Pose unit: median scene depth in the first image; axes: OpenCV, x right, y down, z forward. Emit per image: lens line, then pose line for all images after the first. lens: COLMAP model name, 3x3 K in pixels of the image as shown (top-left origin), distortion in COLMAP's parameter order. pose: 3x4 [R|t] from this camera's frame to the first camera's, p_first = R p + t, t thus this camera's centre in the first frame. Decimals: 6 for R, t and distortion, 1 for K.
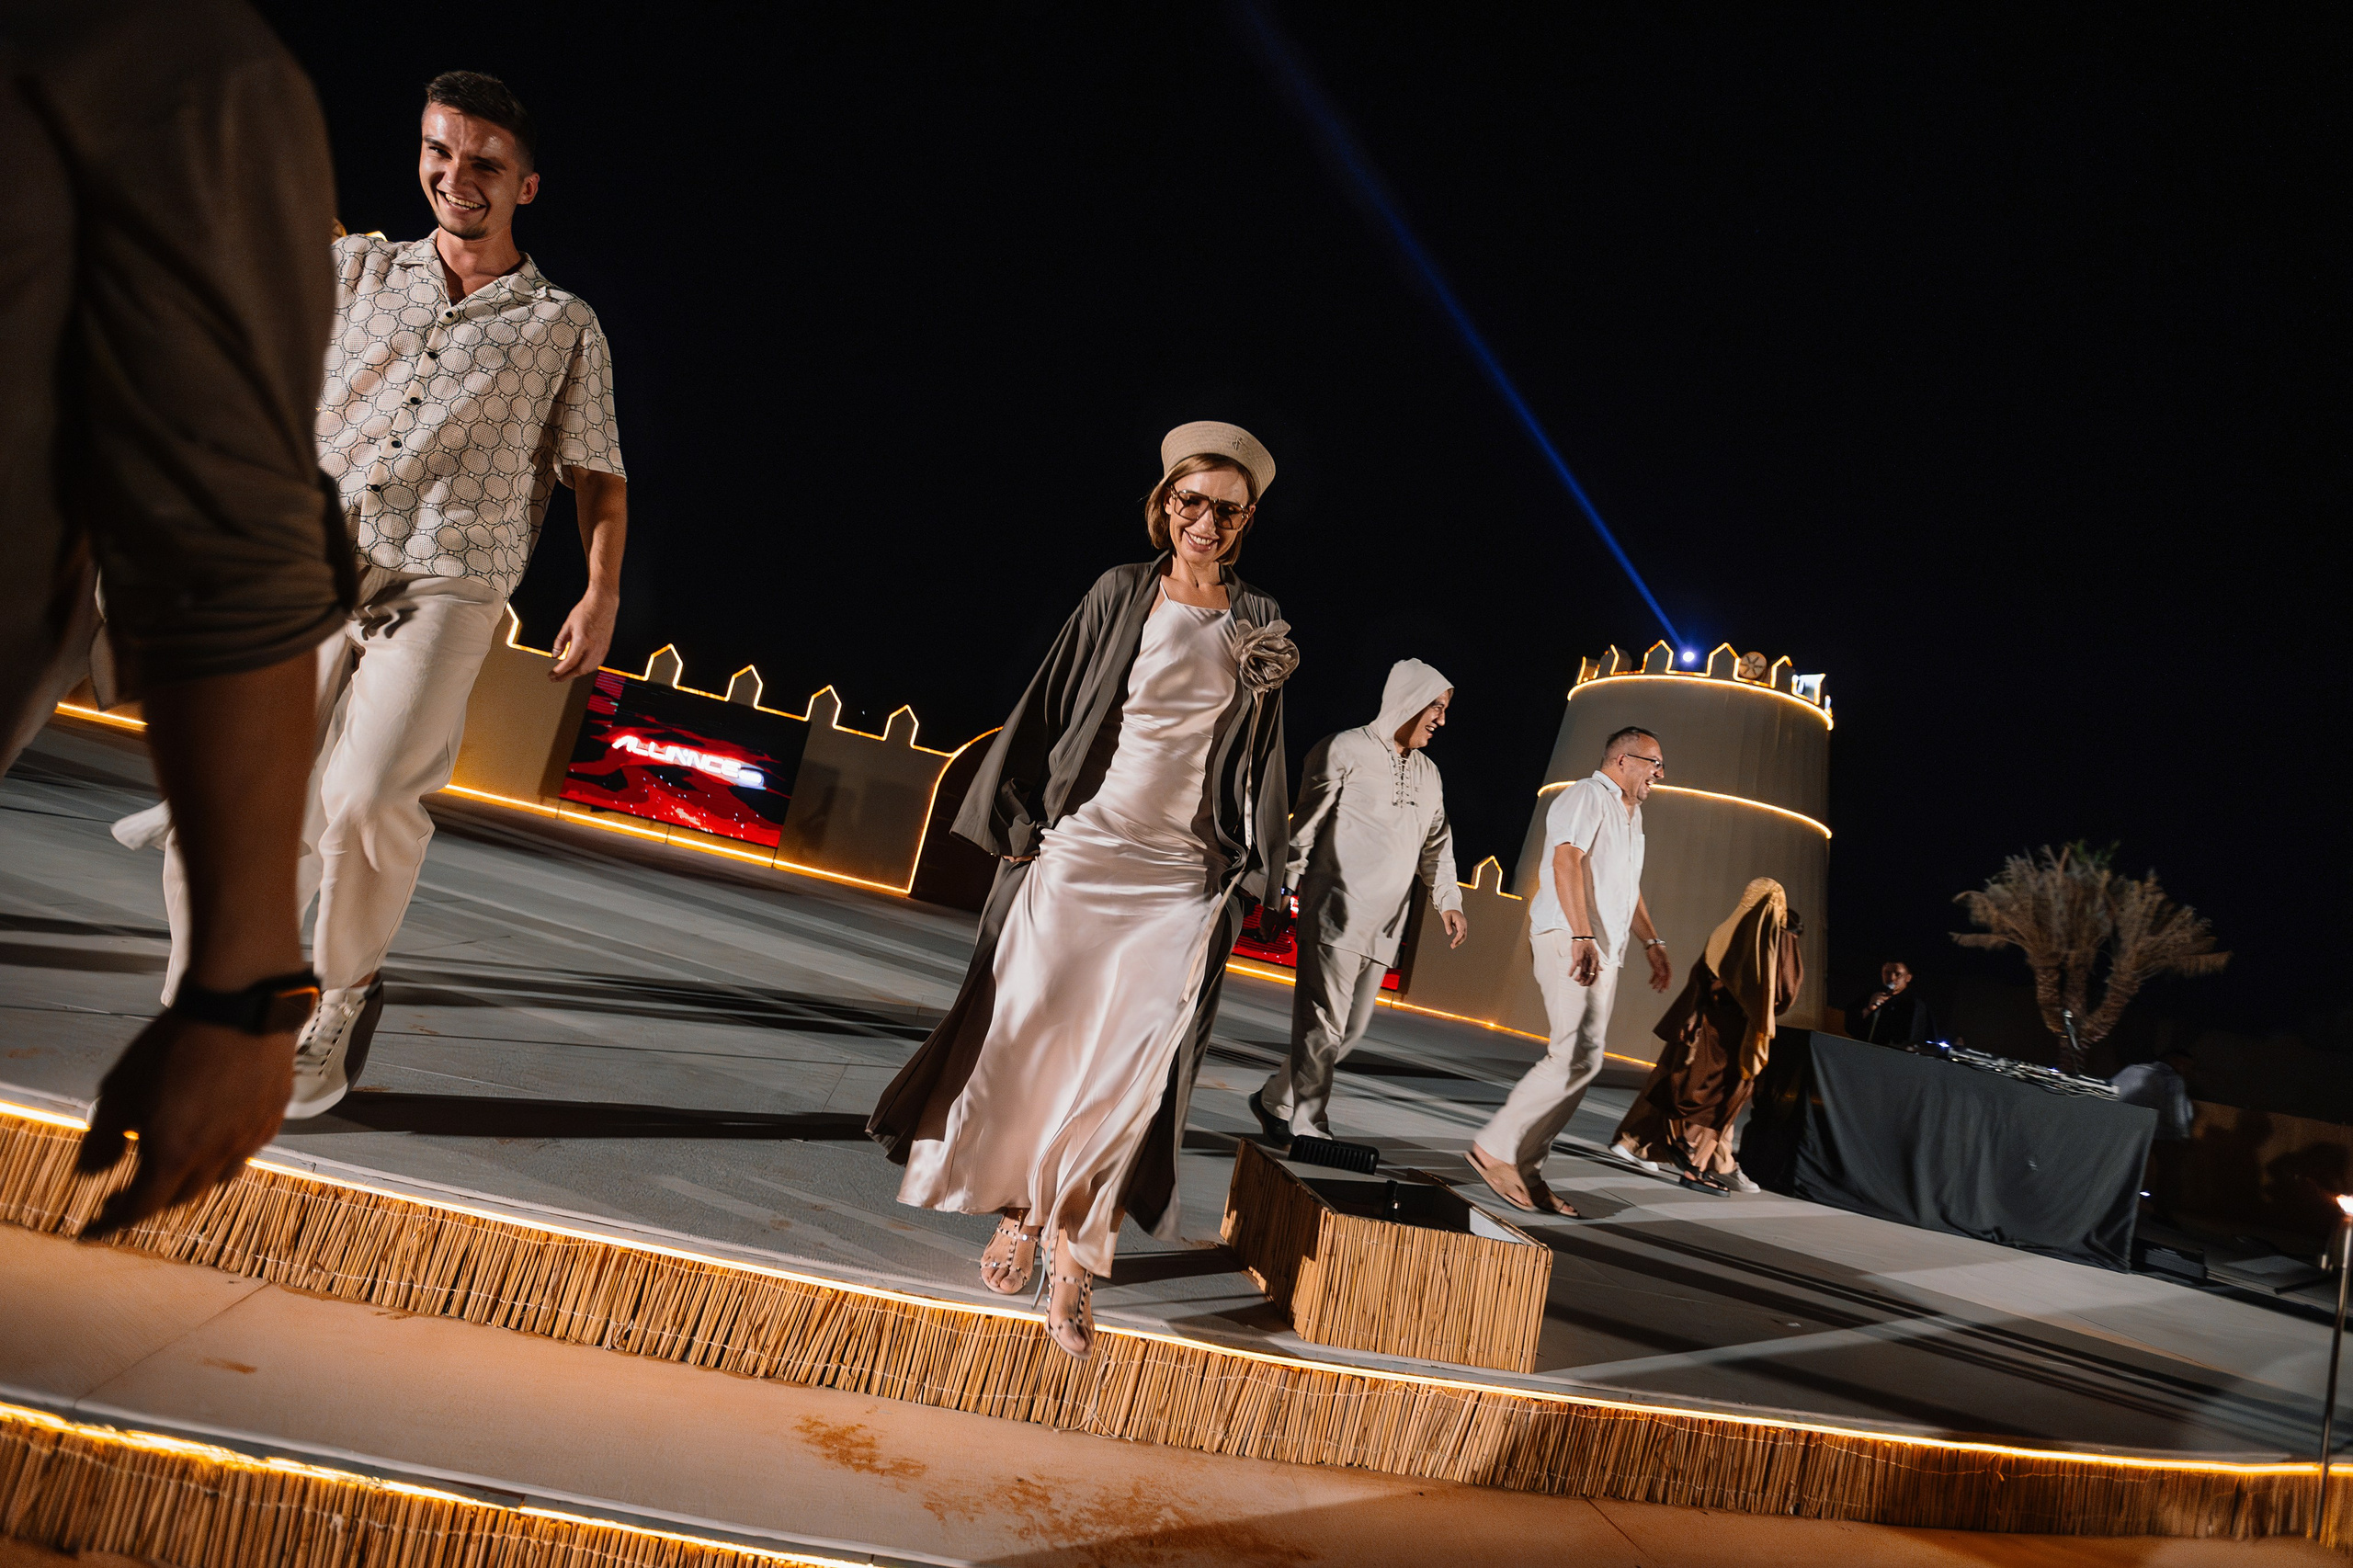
lens RADIAL K [[1049.1, 0, 1176.5], [0, 1049.1, 784.0], [0, 0, 1]] dist [-0.012353, 0.000166]
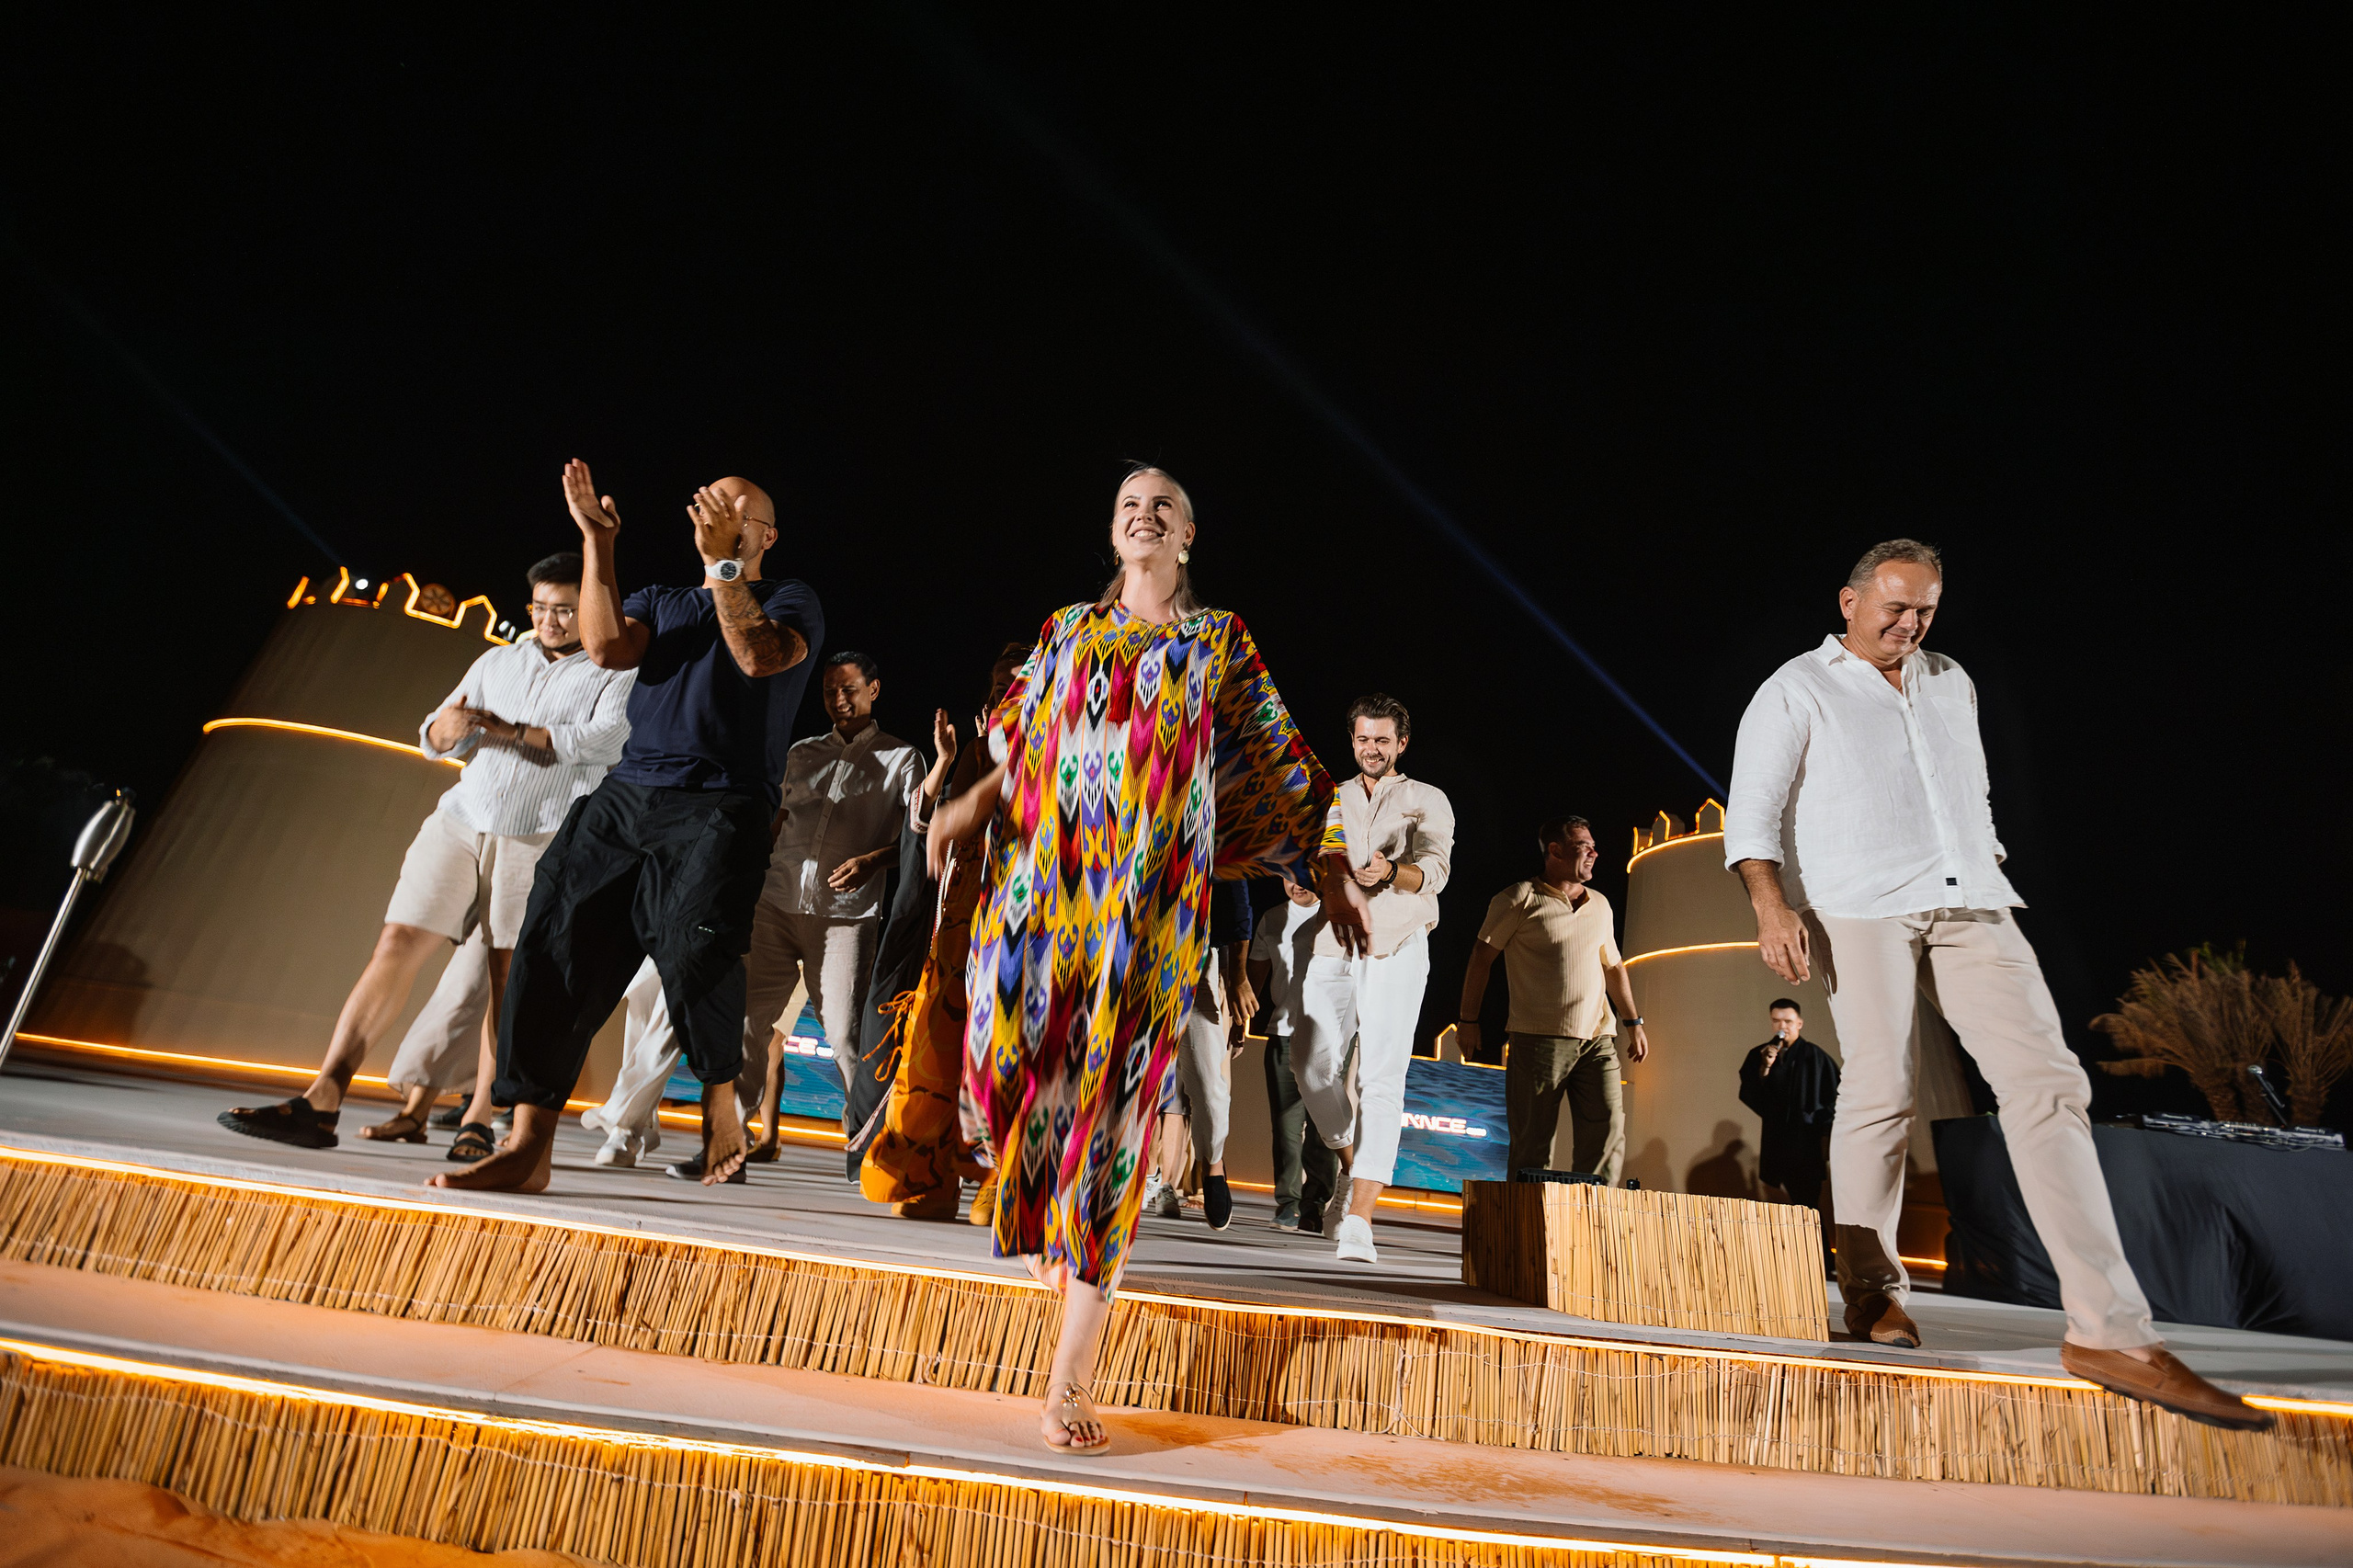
lens RADIAL K [[1049.1, 0, 1176.5], [0, 1049.1, 784.0], [0, 0, 1]] dist [-0.012353, 0.000166]
pose [[0.989415, -0.142103, -0.029396, -0.183016], [0.131756, 0.964619, -0.228366, 0.240851], [0.060807, 0.222076, 0.973131, -0.103059]]
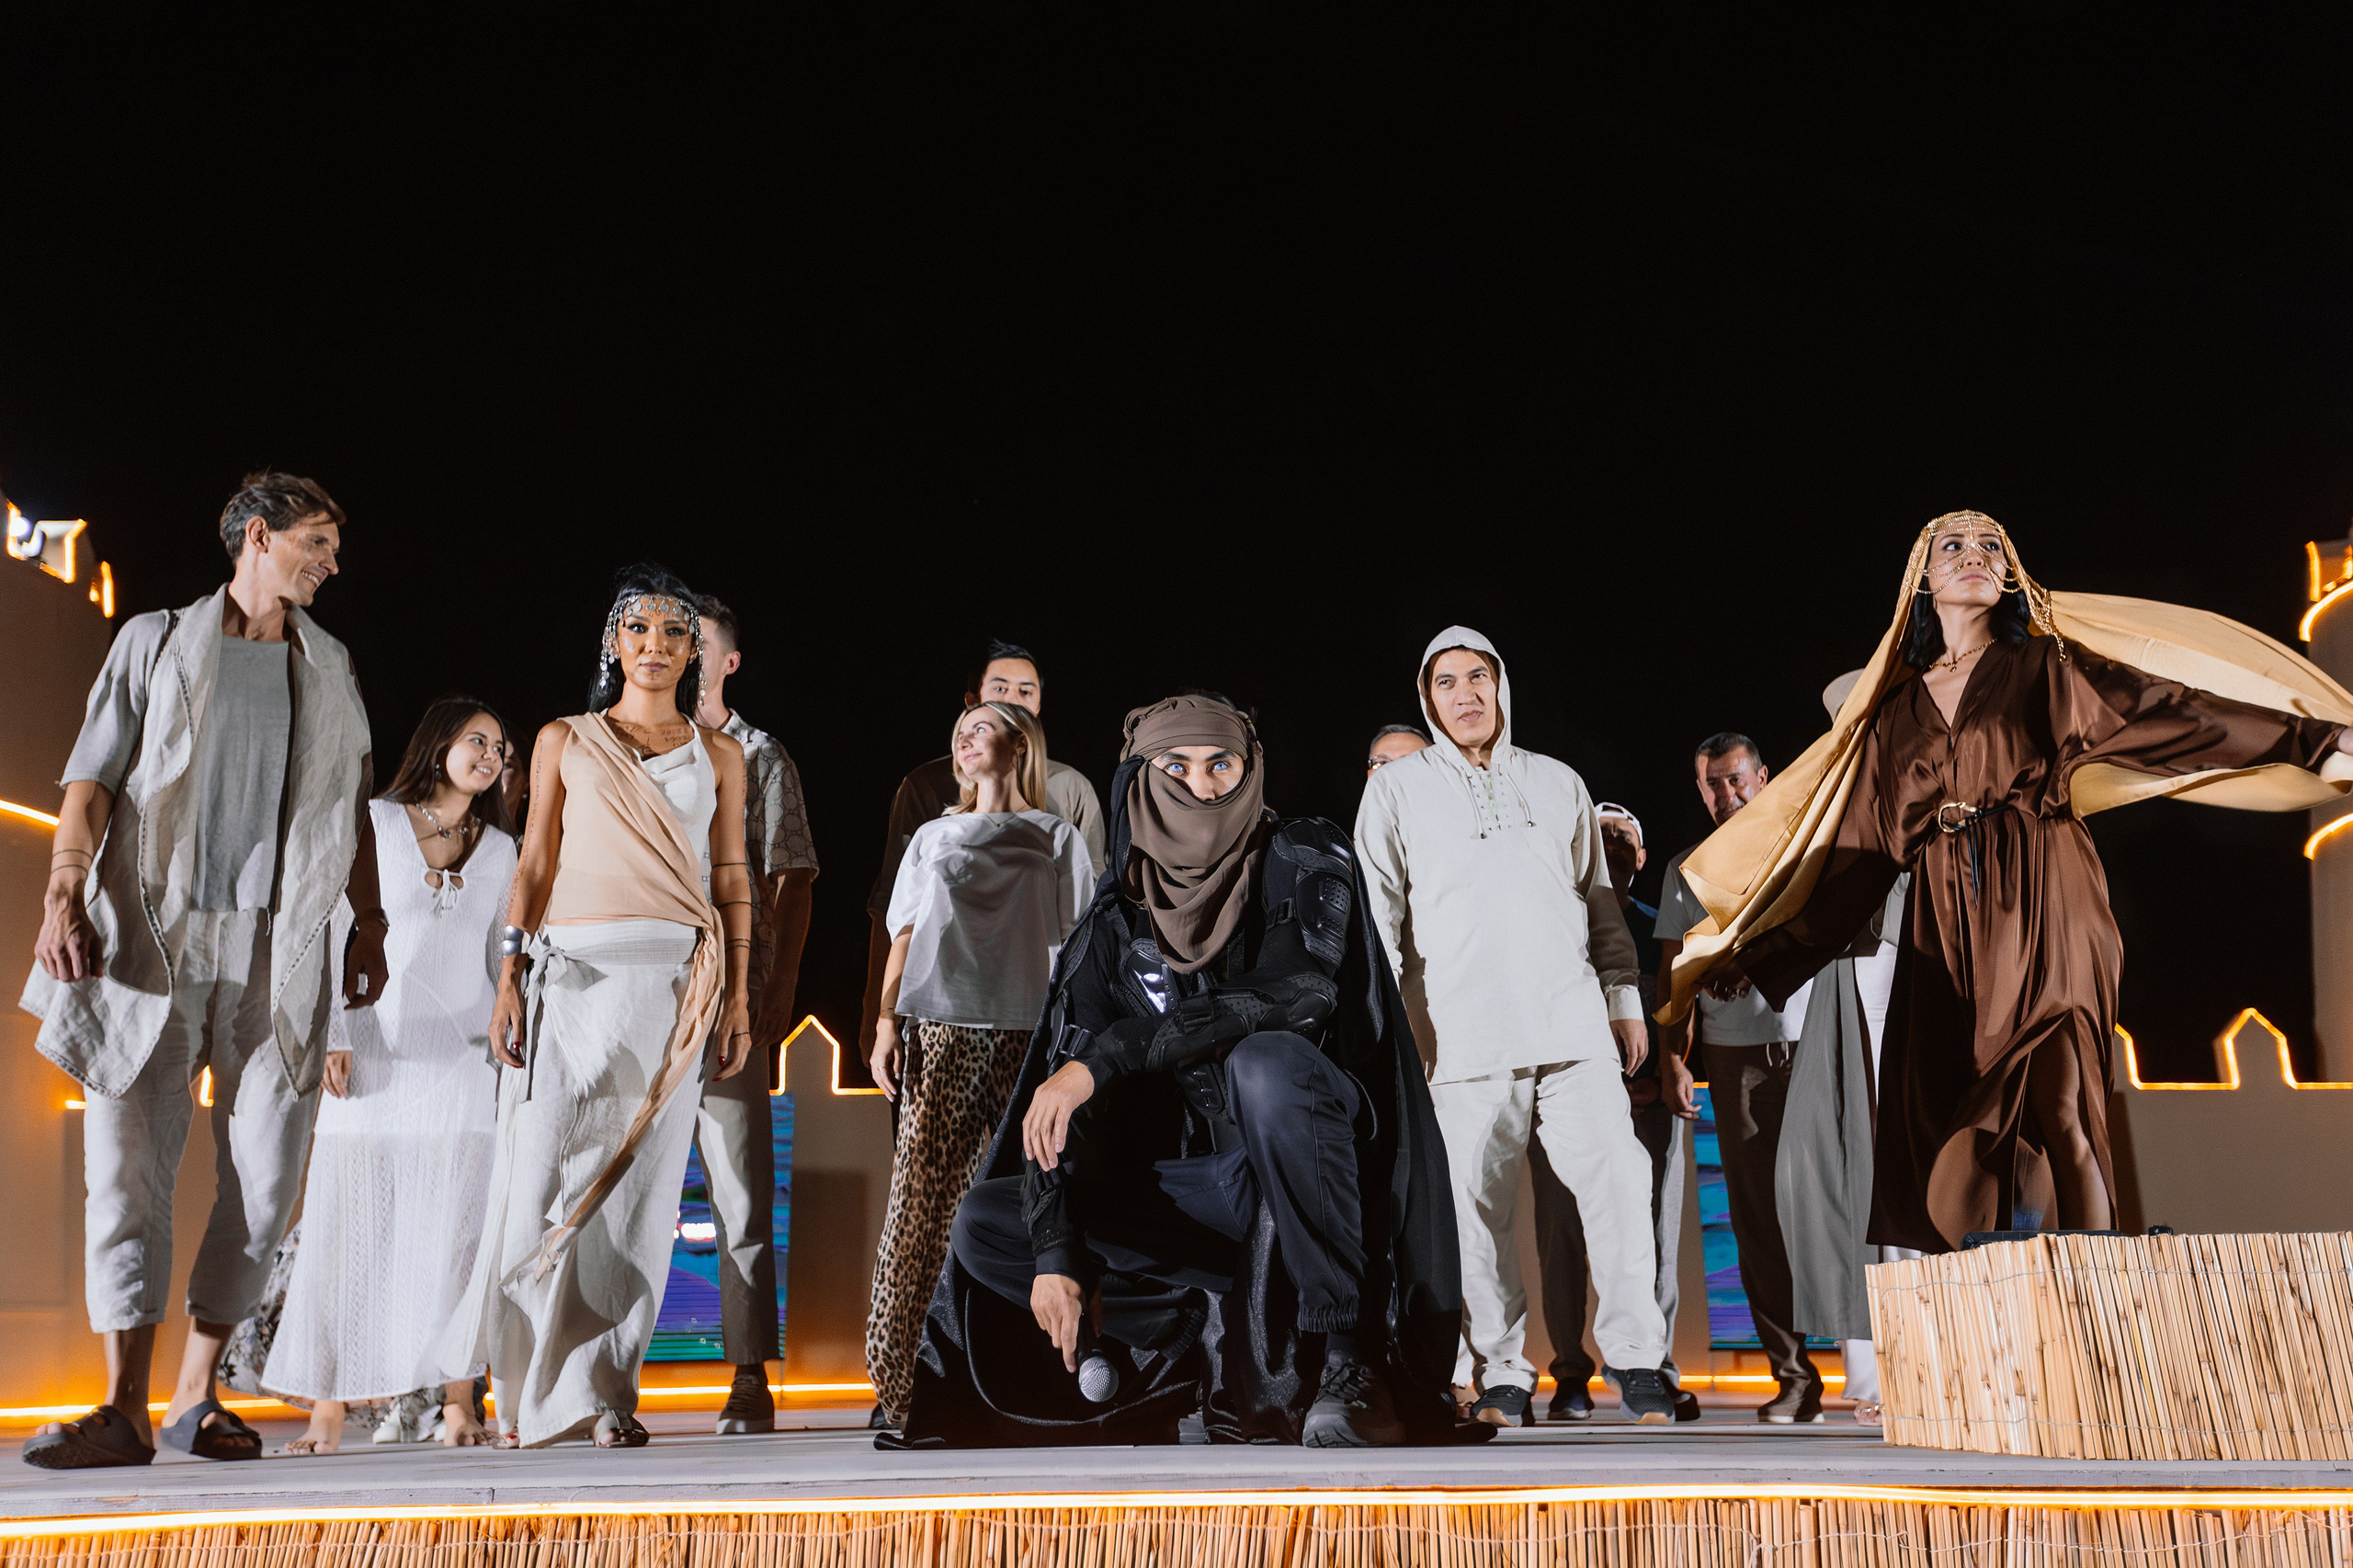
lens RADIAL K [[2149.3, 0, 1193.5], [0, 2149.3, 782.4], [0, 0, 1]] dist [0.104618, -0.004967]
pose [[0.953864, -0.280635, -0.106710, -0.124210], [0.262027, 0.951628, -0.160454, 0.268326], [0.146578, 0.125090, 0.981258, -0.347572]]
